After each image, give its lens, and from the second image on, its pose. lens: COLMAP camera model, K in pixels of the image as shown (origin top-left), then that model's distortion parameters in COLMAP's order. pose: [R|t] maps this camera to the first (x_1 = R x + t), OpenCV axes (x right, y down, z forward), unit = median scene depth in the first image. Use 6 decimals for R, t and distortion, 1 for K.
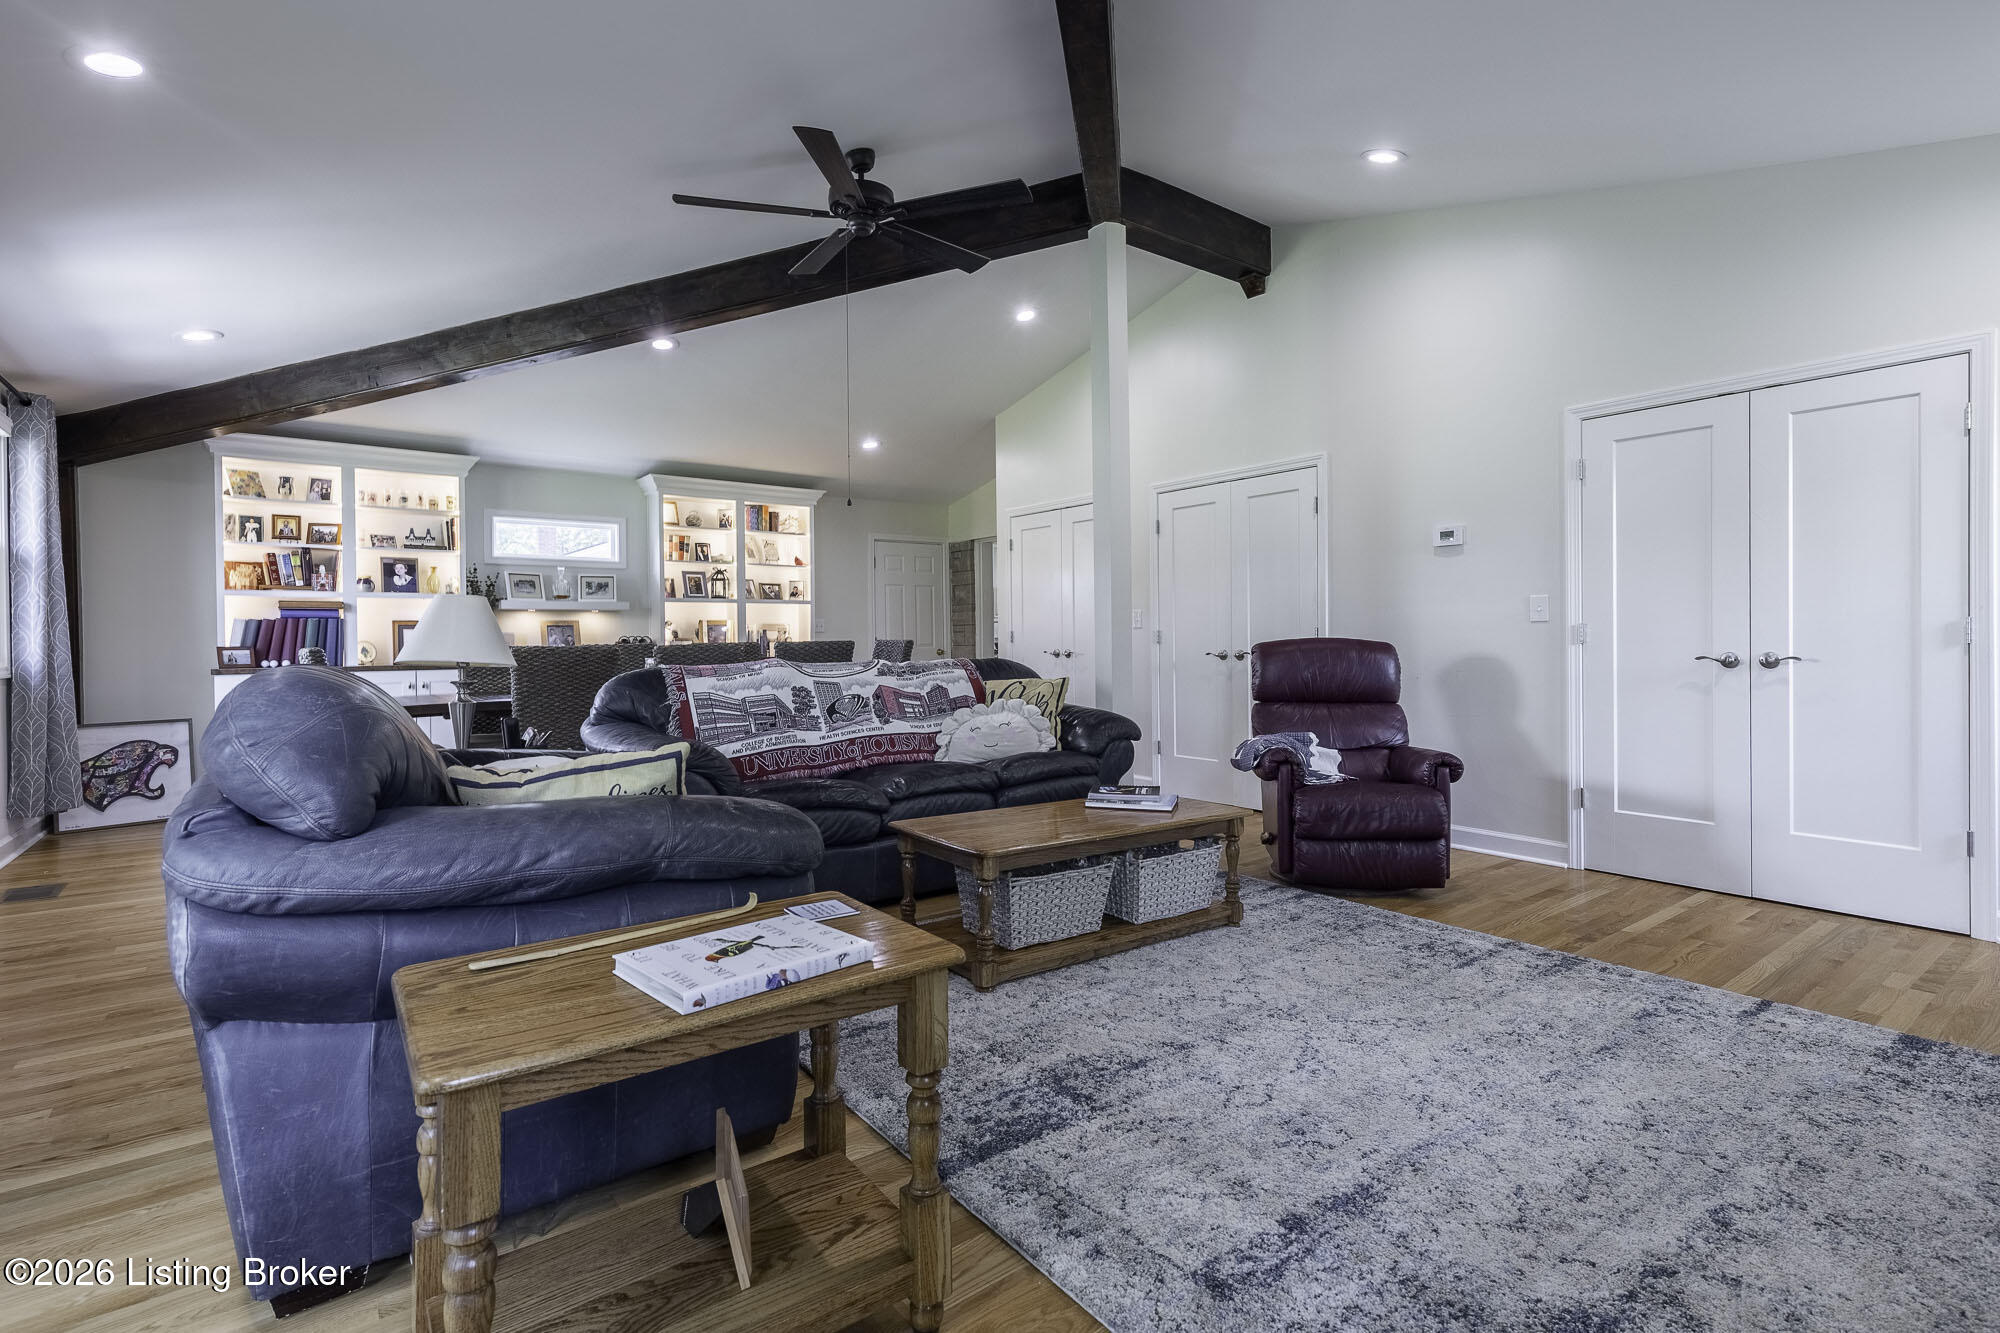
lens RADIAL K [[920.8, 0, 988.9], [0, 920.8, 658.3], [0, 0, 1]] dist [0.002210, 0.000120]
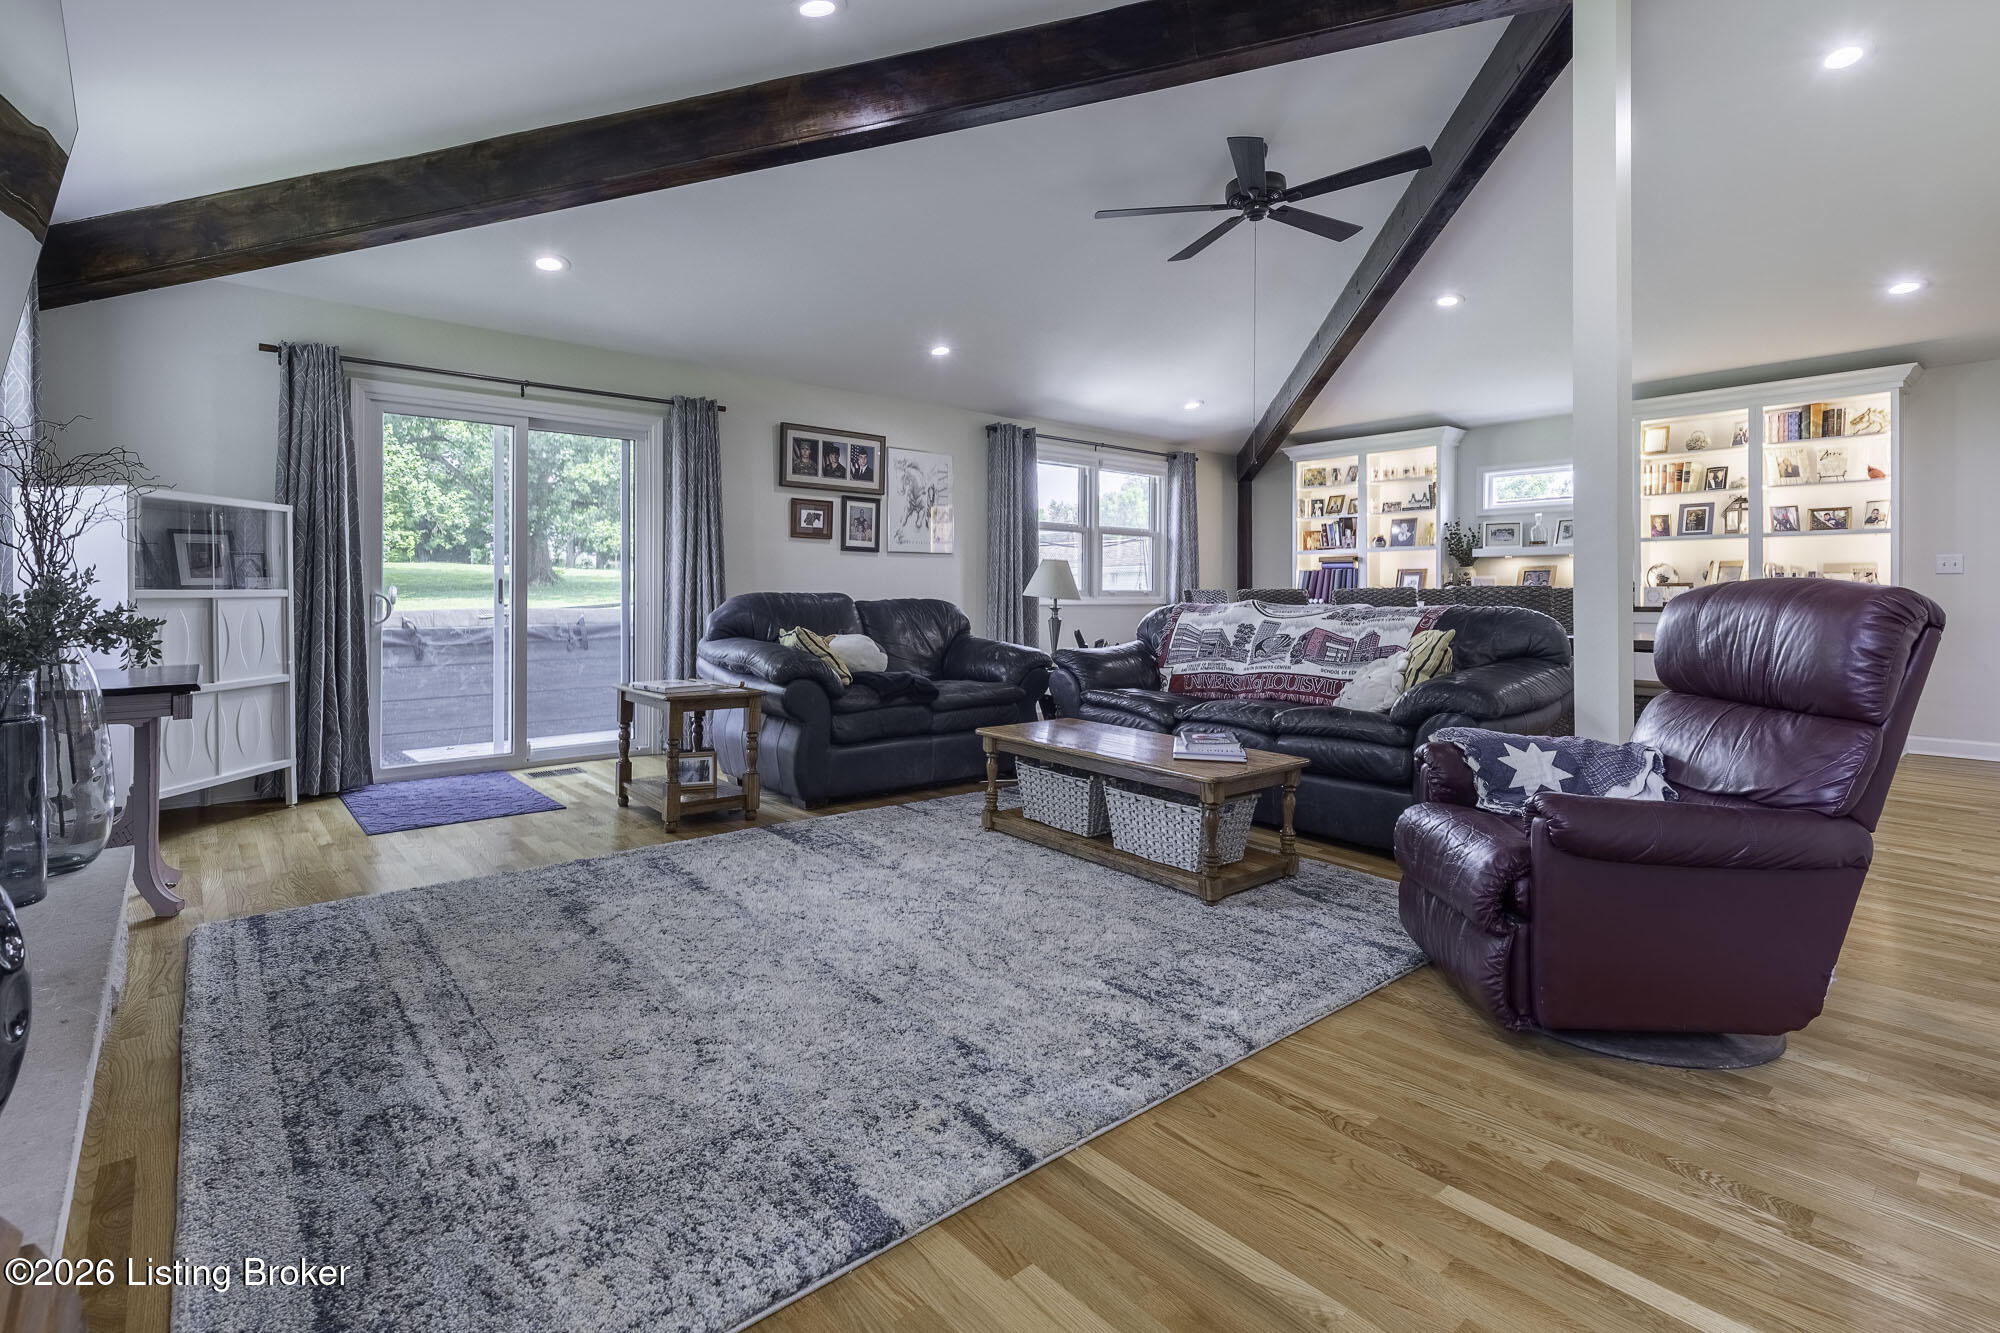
lens RADIAL K [[926.6, 0, 996.3], [0, 926.6, 592.5], [0, 0, 1]] dist [0.003014, 0.000433]
pose [[0.077685, 0.008222, -0.996944, 0.613791], [-0.020466, 0.999768, 0.006651, -0.006994], [0.996768, 0.019887, 0.077835, 0.385248]]
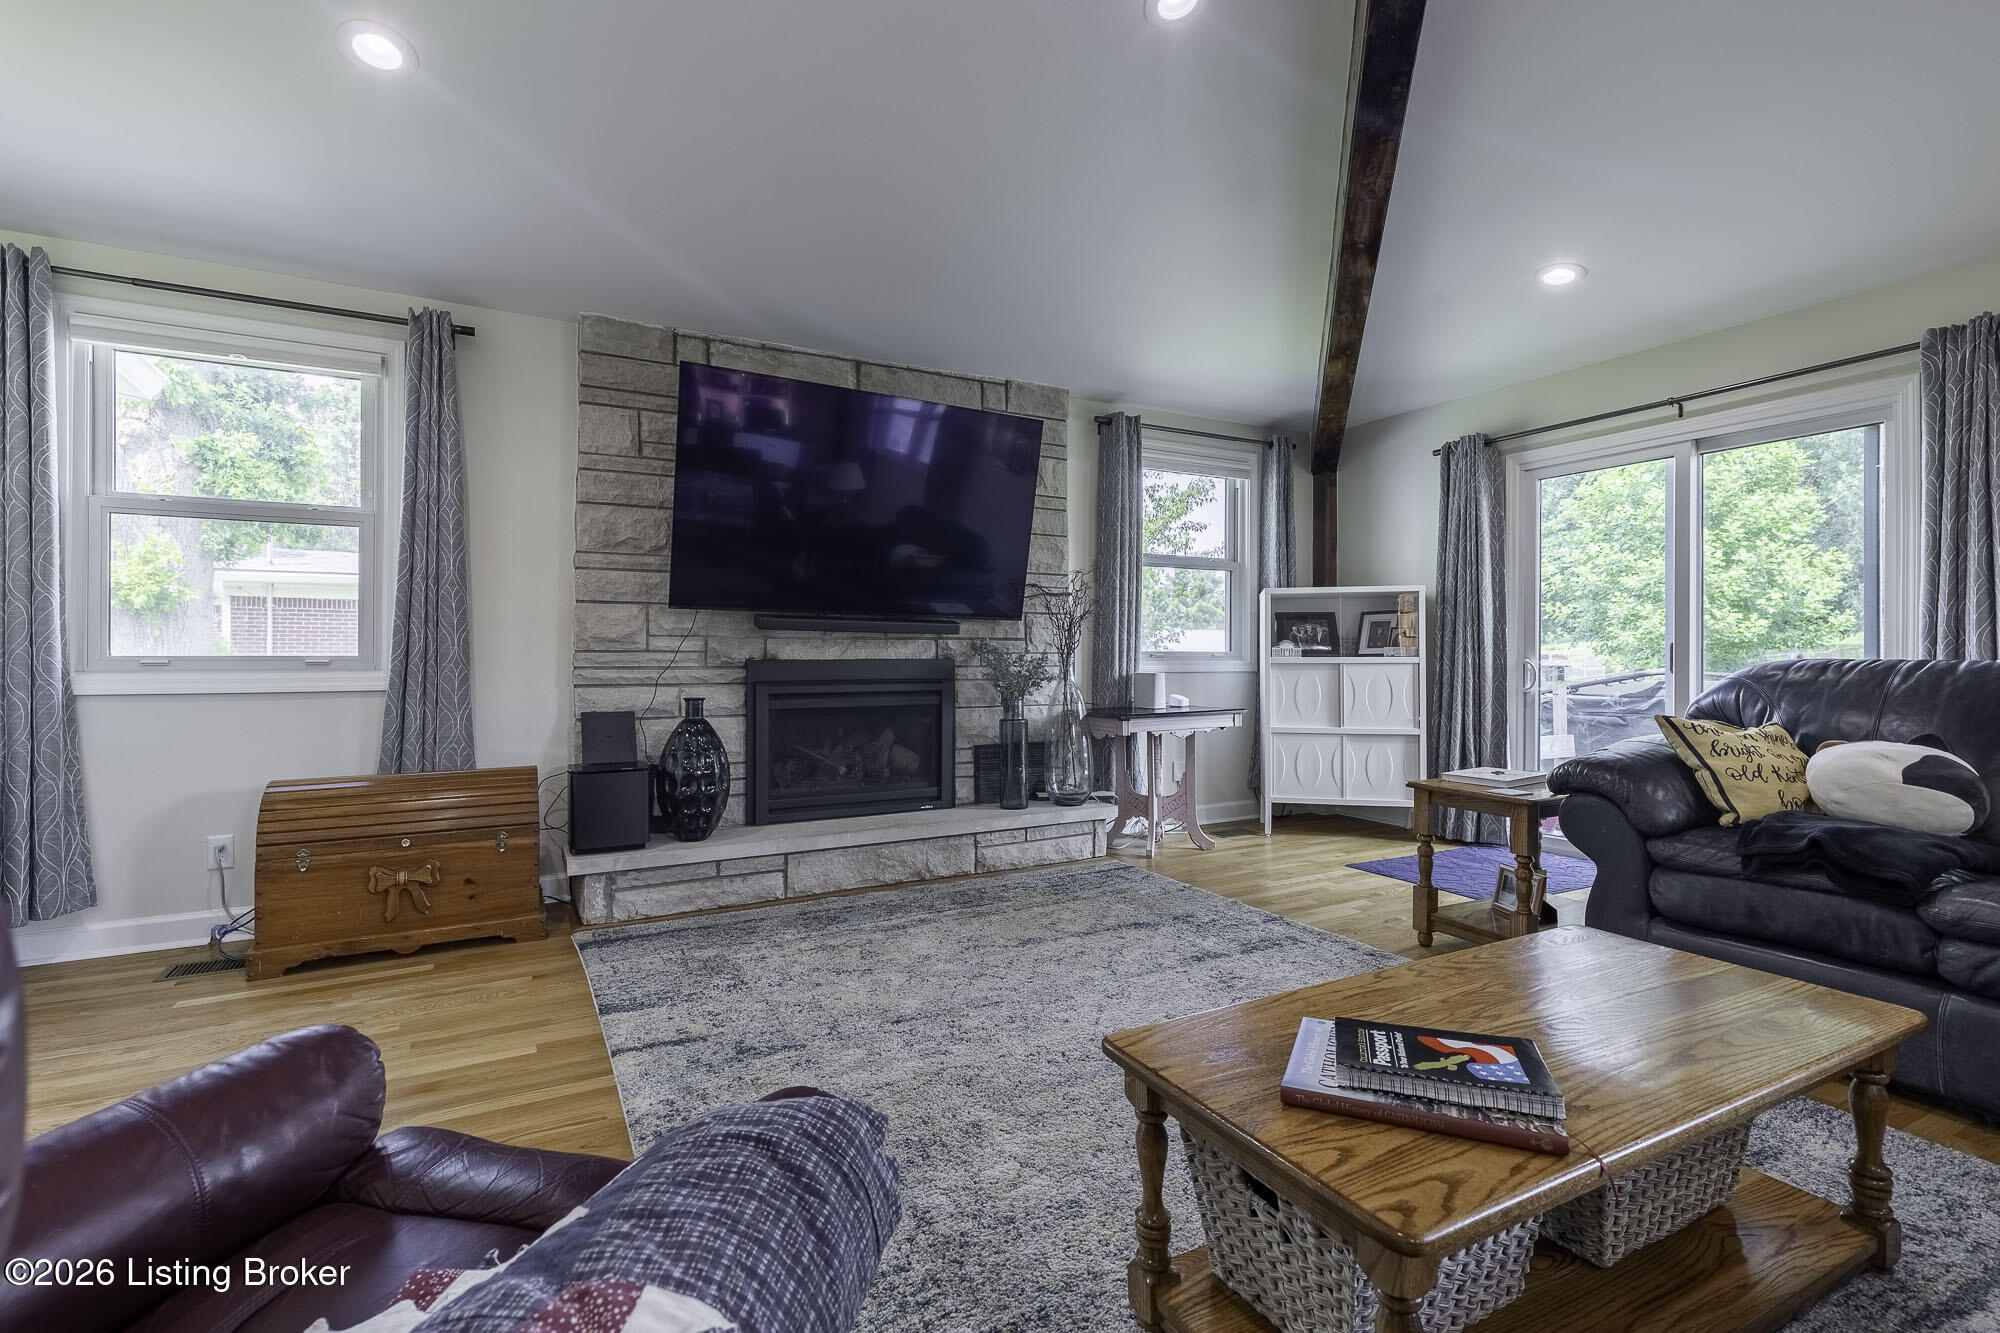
lens RADIAL K [[920.8, 0, 988.9], [0, 920.8, 658.3], [0, 0, 1]] dist [0.002210, 0.000120]
pose [[-0.988730, 0.006571, 0.149566, 0.146557], [0.009190, 0.999816, 0.016826, -0.009478], [-0.149428, 0.018011, -0.988609, 0.761062]]
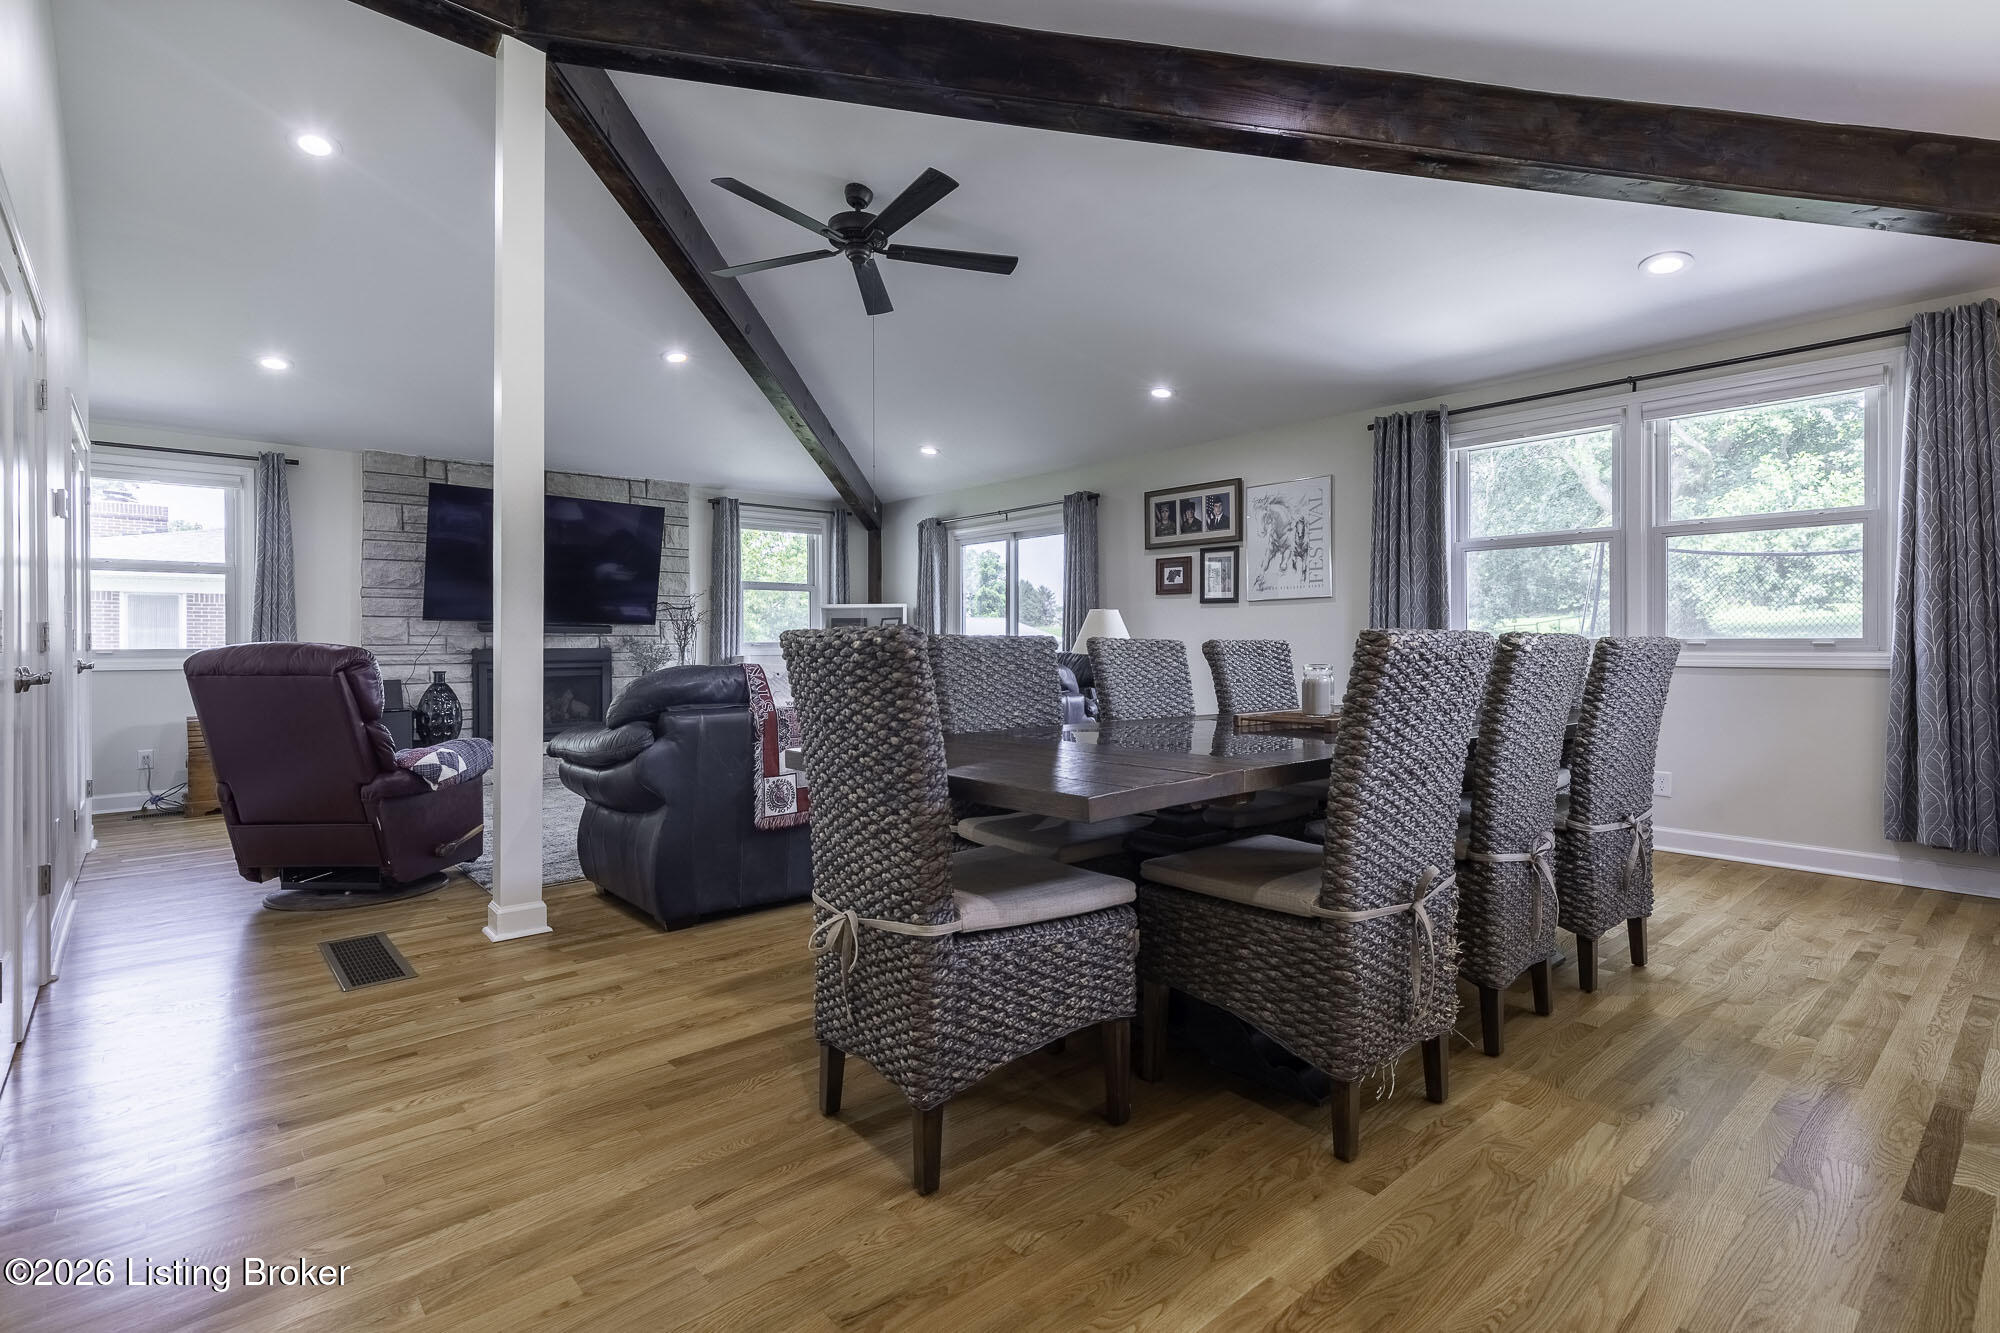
lens RADIAL K [[944.5, 0, 1000.0], [0, 944.5, 649.3], [0, 0, 1]] dist [0.000584, -0.000240]
pose [[-0.996246, 0.012147, -0.085712, -0.125230], [0.010070, 0.999646, 0.024614, -0.020950], [0.085981, 0.023659, -0.996016, 1.338268]]
